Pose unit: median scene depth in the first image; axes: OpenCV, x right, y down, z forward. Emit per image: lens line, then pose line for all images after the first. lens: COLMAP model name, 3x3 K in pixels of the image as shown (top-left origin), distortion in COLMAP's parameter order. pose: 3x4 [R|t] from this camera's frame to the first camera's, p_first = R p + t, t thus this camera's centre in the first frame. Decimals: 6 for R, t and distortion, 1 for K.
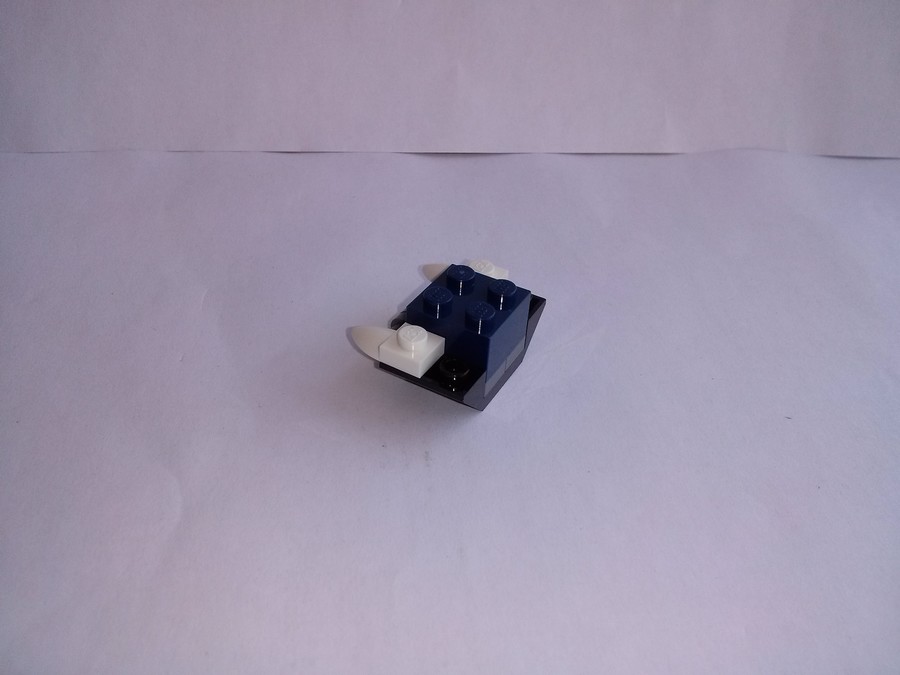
lens RADIAL K [[821.2, 0, 453.0], [0, 821.2, 345.6], [0, 0, 1]] dist [-0.054940, 0.000000]
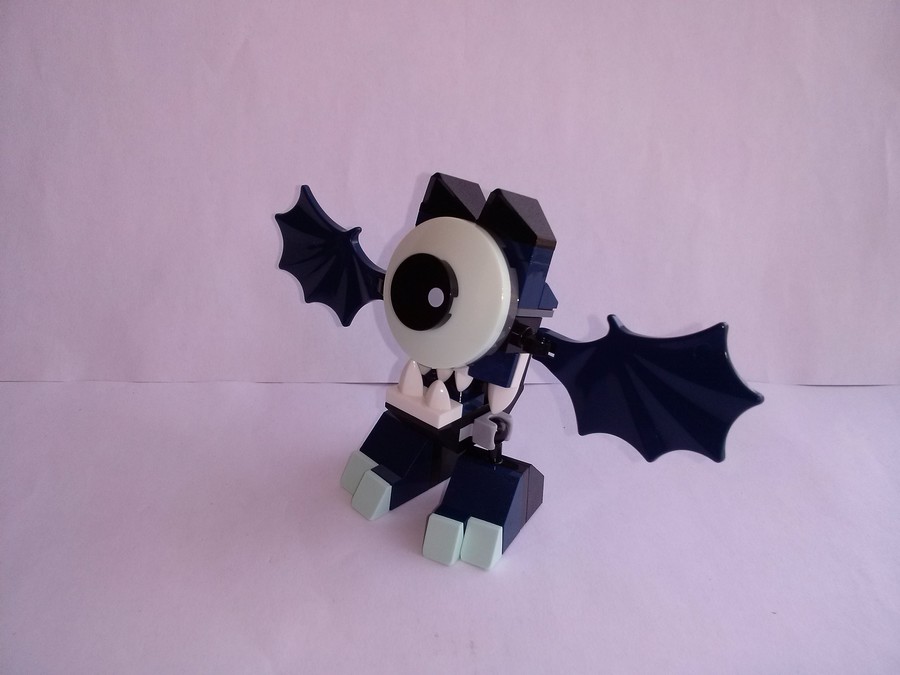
lens RADIAL K [[821.2, 0, 458.2], [0, 821.2, 346.8], [0, 0, 1]] dist [-0.054940, 0.000000]
pose [[0.999815, 0.001732, -0.019173, -0.026663], [-0.006151, 0.972478, -0.232913, -0.011073], [0.018242, 0.232988, 0.972309, -0.235750]]
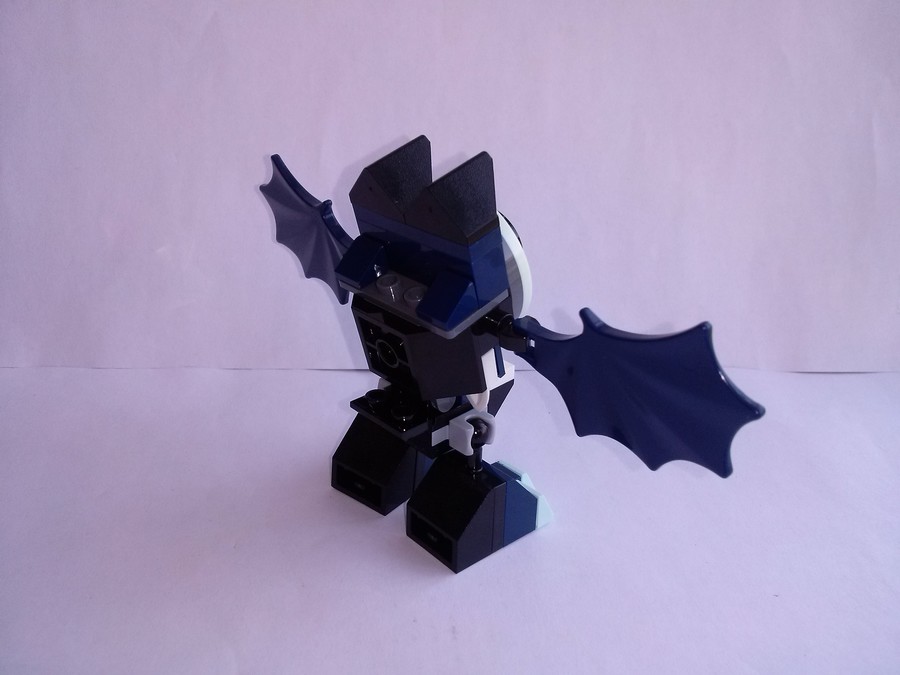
lens RADIAL K [[821.2, 0, 457.5], [0, 821.2, 350.1], [0, 0, 1]] dist [-0.054940, 0.000000]
pose [[0.999967, -0.002089, 0.007899, -0.030450], [0.004140, 0.963010, -0.269435, 0.058432], [-0.007044, 0.269459, 0.962986, -0.144965]]
